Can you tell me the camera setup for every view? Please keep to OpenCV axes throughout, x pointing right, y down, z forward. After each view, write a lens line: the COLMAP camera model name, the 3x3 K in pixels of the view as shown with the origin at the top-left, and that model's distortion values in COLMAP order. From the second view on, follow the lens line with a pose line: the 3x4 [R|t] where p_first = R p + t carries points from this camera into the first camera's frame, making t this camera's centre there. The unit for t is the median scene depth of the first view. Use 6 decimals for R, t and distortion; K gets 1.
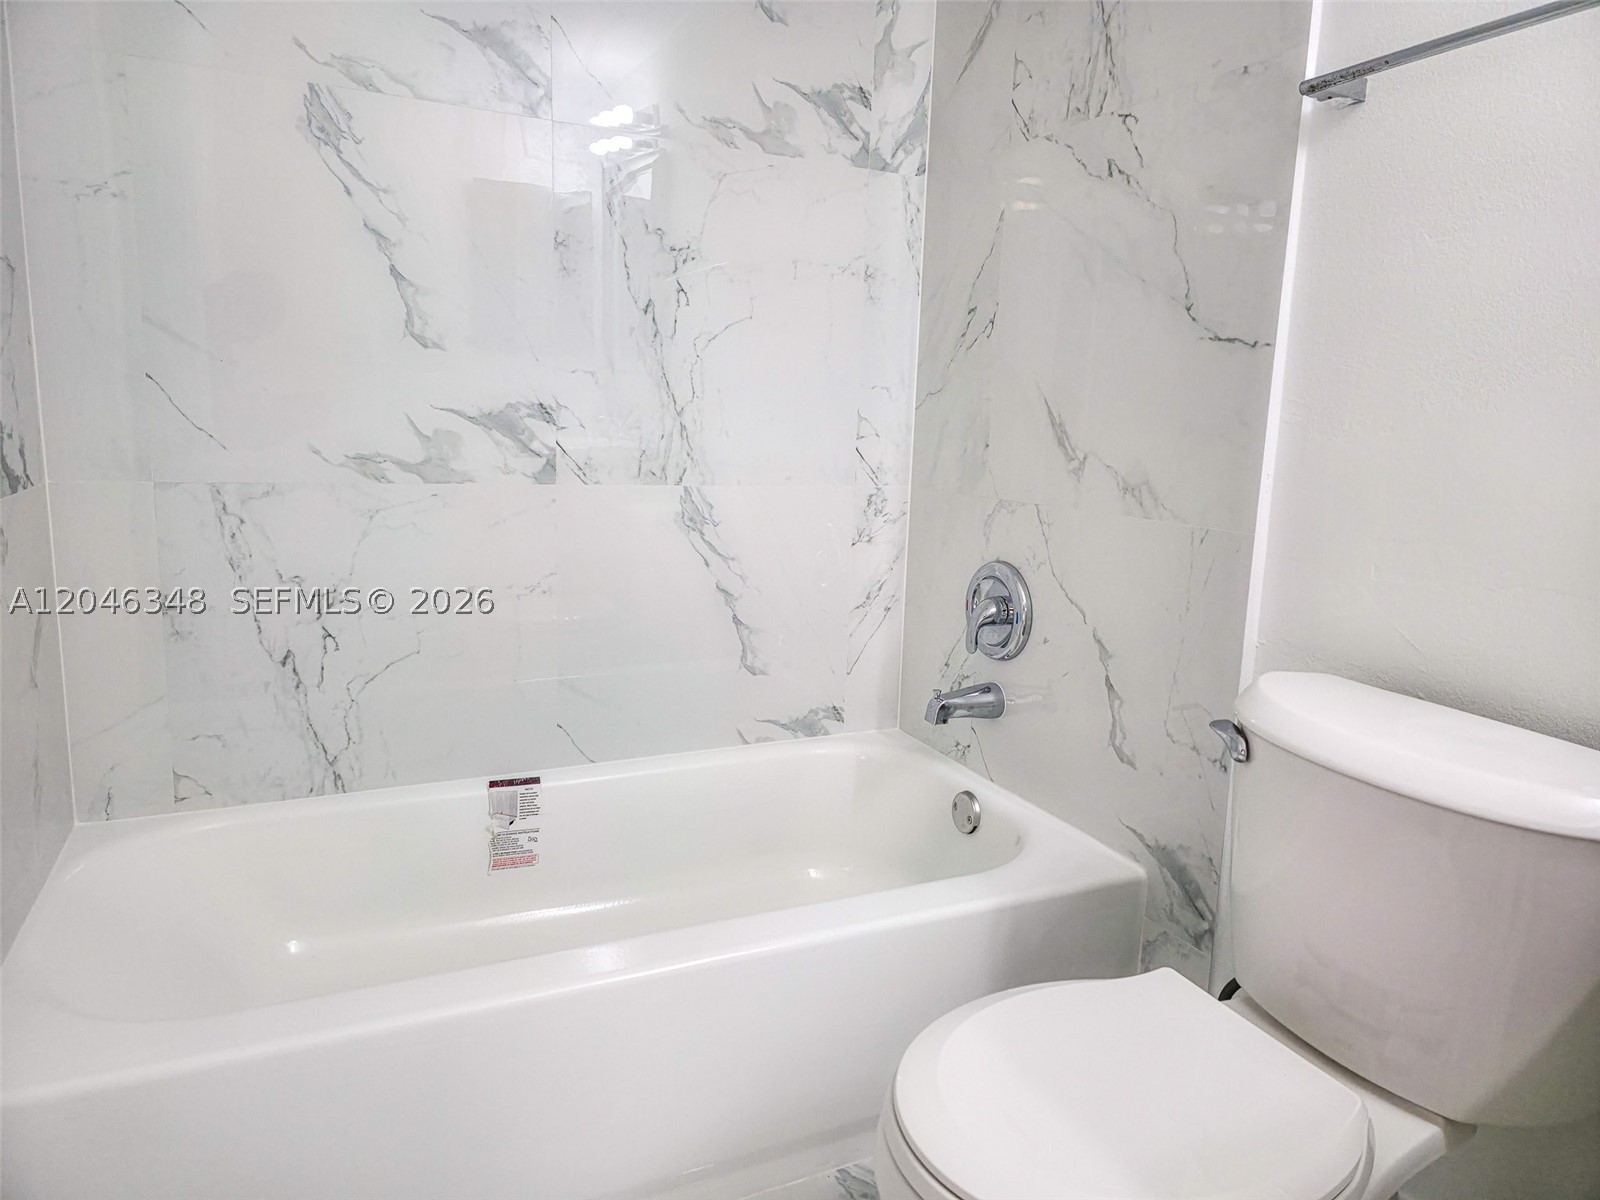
lens RADIAL K [[1045.2, 0, 786.5], [0, 1045.2, 592.6], [0, 0, 1]] dist [0.081521, -0.096059]
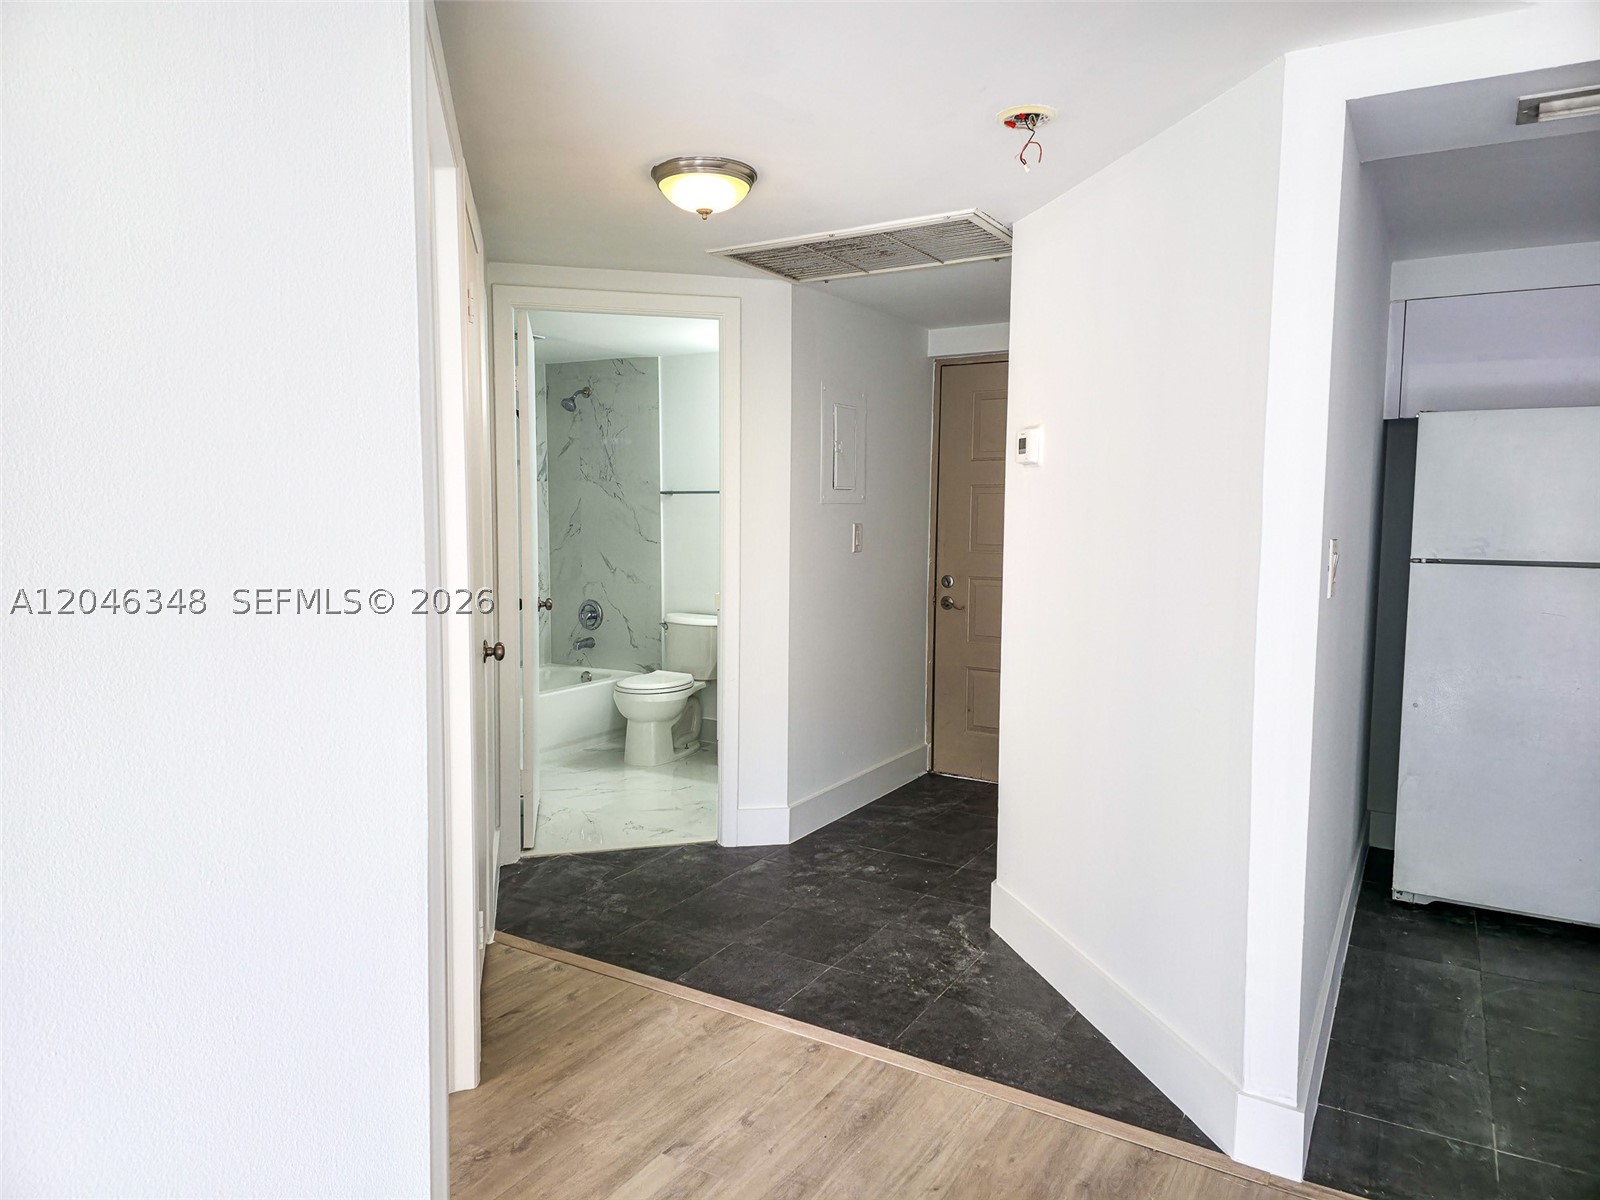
lens RADIAL K [[1063.4, 0, 805.9], [0, 1063.4, 603.9], [0, 0, 1]] dist [0.099391, -0.095273]
pose [[0.815982, -0.075802, 0.573086, -1.149450], [0.117055, 0.992495, -0.035391, 0.177924], [-0.566102, 0.095961, 0.818731, -2.109920]]
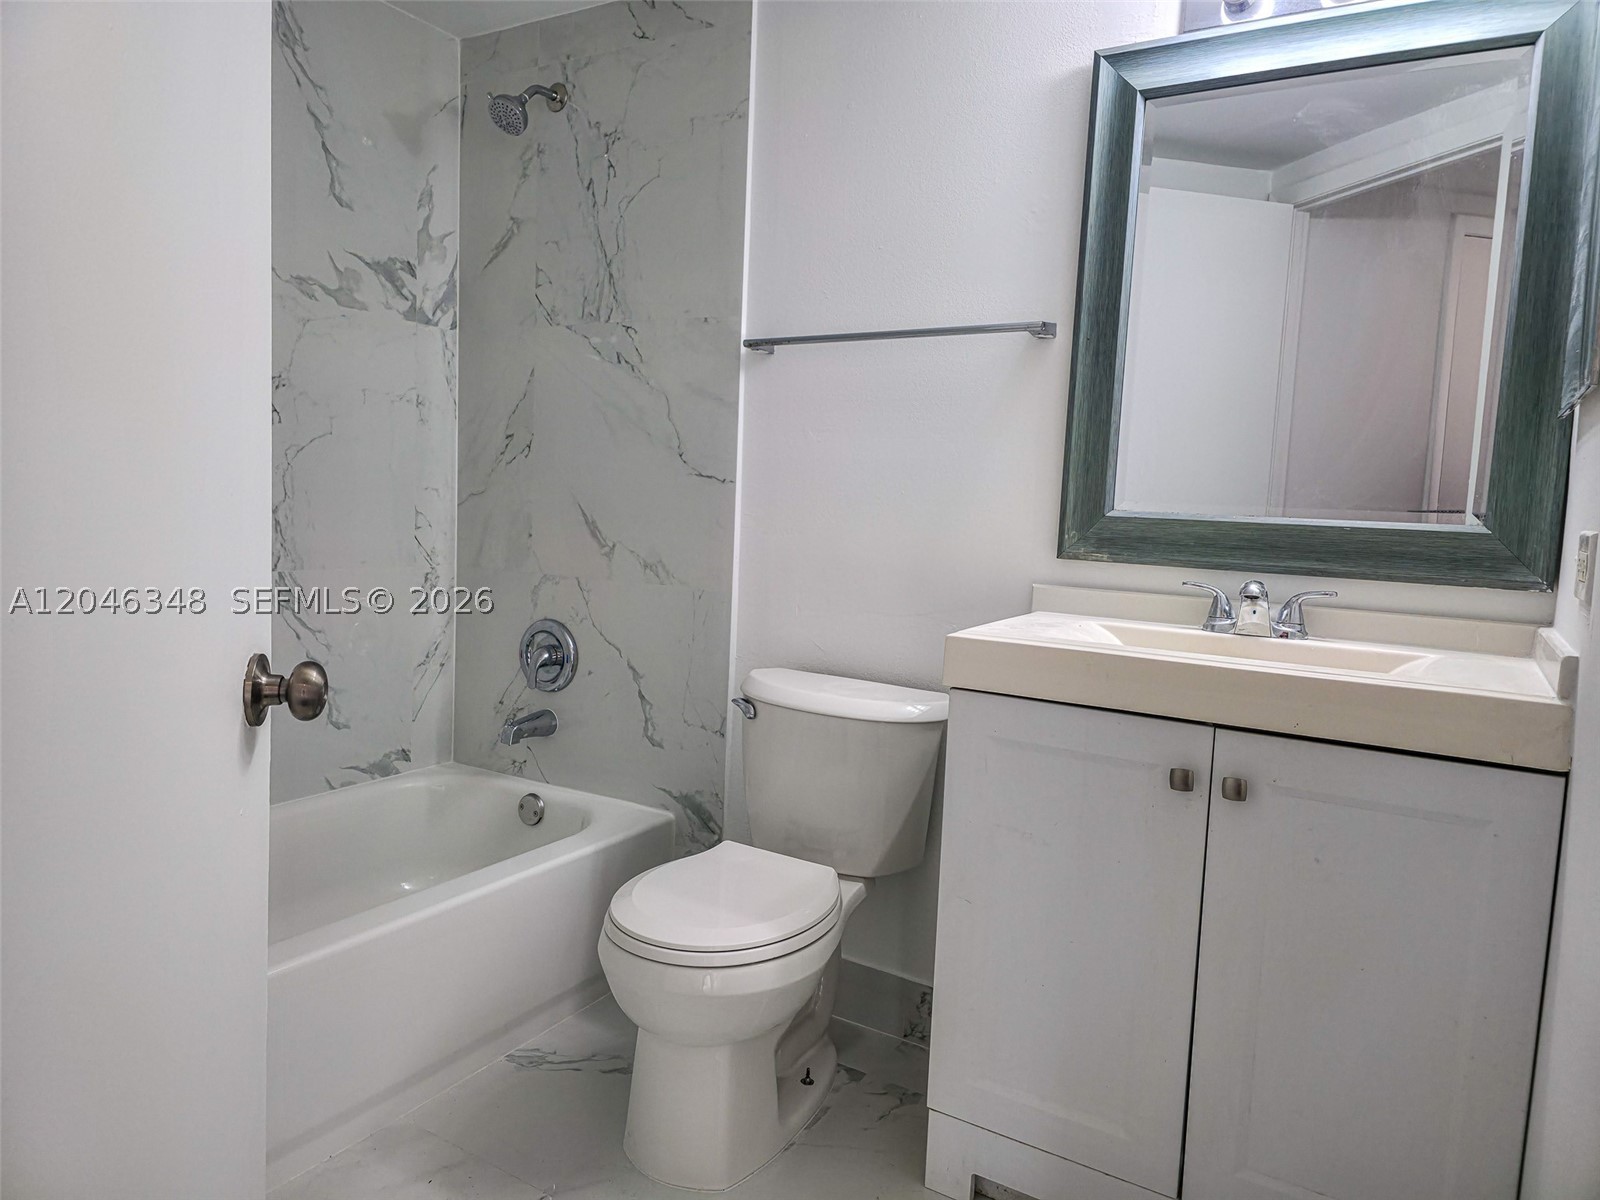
lens RADIAL K [[1072.8, 0, 800.0], [0, 1072.8, 600.0], [0, 0, 1]] dist [0.099181, -0.270699]
pose [[0.815435, -0.048233, 0.576836, -0.327369], [0.080380, 0.996303, -0.030321, 0.013543], [-0.573241, 0.071090, 0.816297, -0.328583]]
